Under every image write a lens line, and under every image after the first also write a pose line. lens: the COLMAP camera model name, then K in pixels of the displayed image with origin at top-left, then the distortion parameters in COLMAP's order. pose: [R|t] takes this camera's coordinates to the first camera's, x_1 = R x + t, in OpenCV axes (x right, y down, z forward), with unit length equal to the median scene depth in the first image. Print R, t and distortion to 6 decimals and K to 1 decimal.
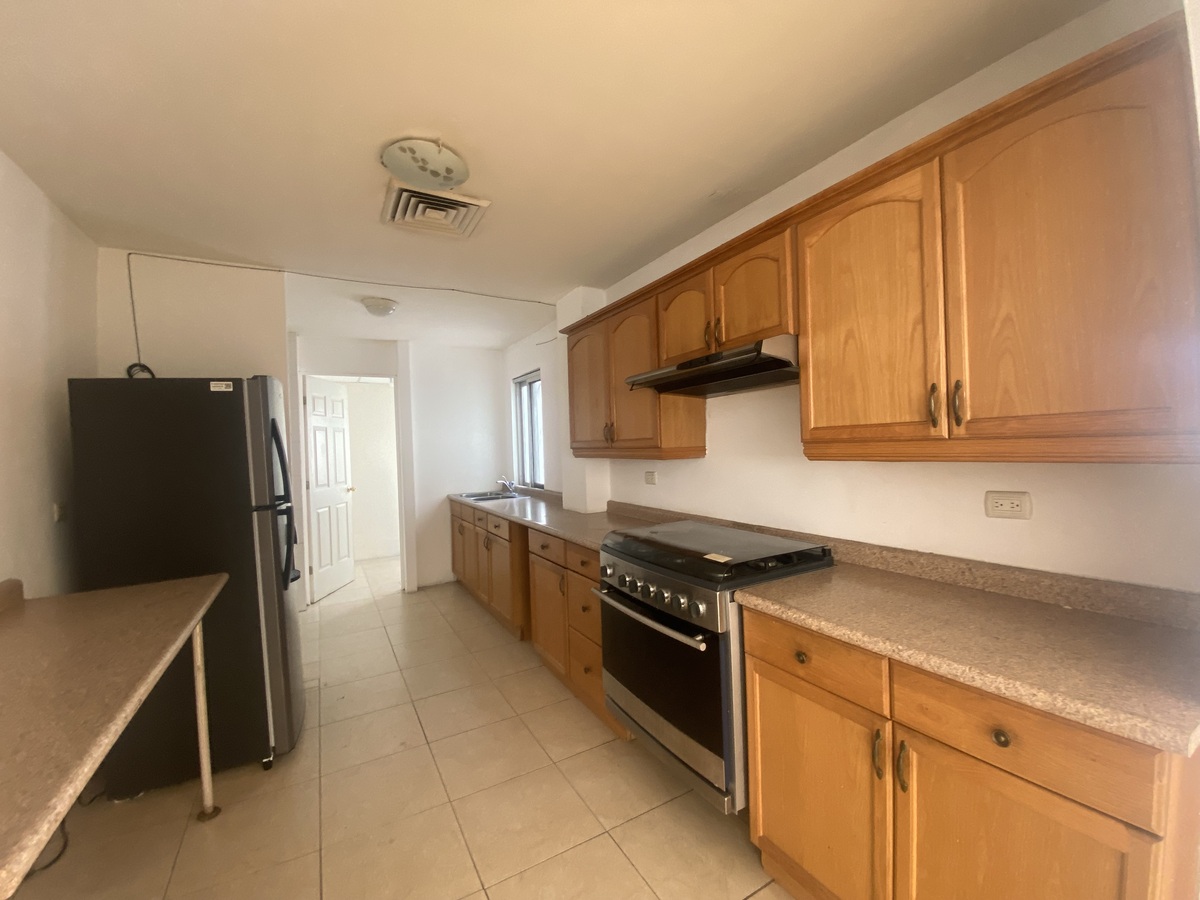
lens RADIAL K [[488.9, 0, 595.7], [0, 488.9, 449.7], [0, 0, 1]] dist [0.009091, -0.006898]
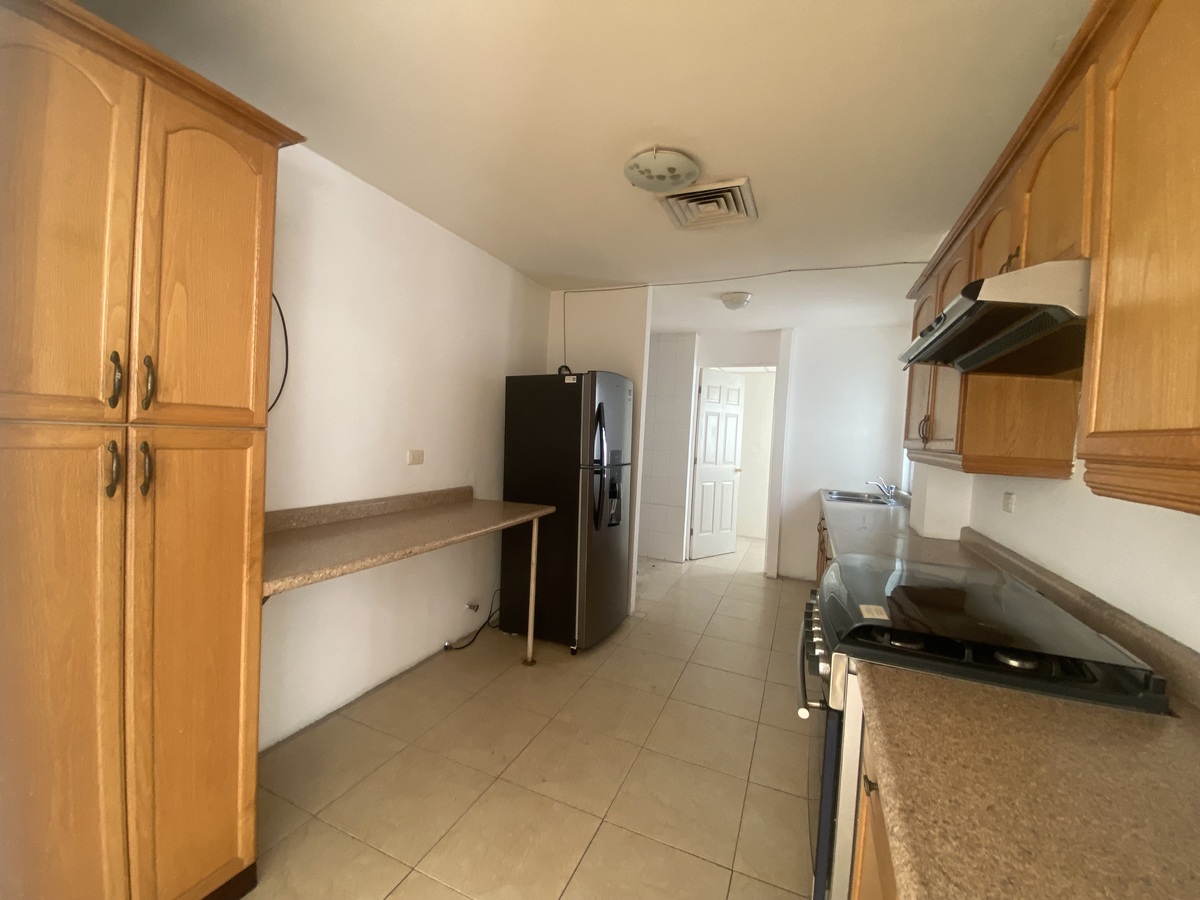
lens RADIAL K [[488.9, 0, 599.1], [0, 488.9, 450.6], [0, 0, 1]] dist [0.009091, -0.006898]
pose [[0.598835, 0.092877, -0.795469, 0.364510], [-0.073944, 0.995422, 0.060557, -0.012119], [0.797452, 0.022557, 0.602961, 0.179455]]
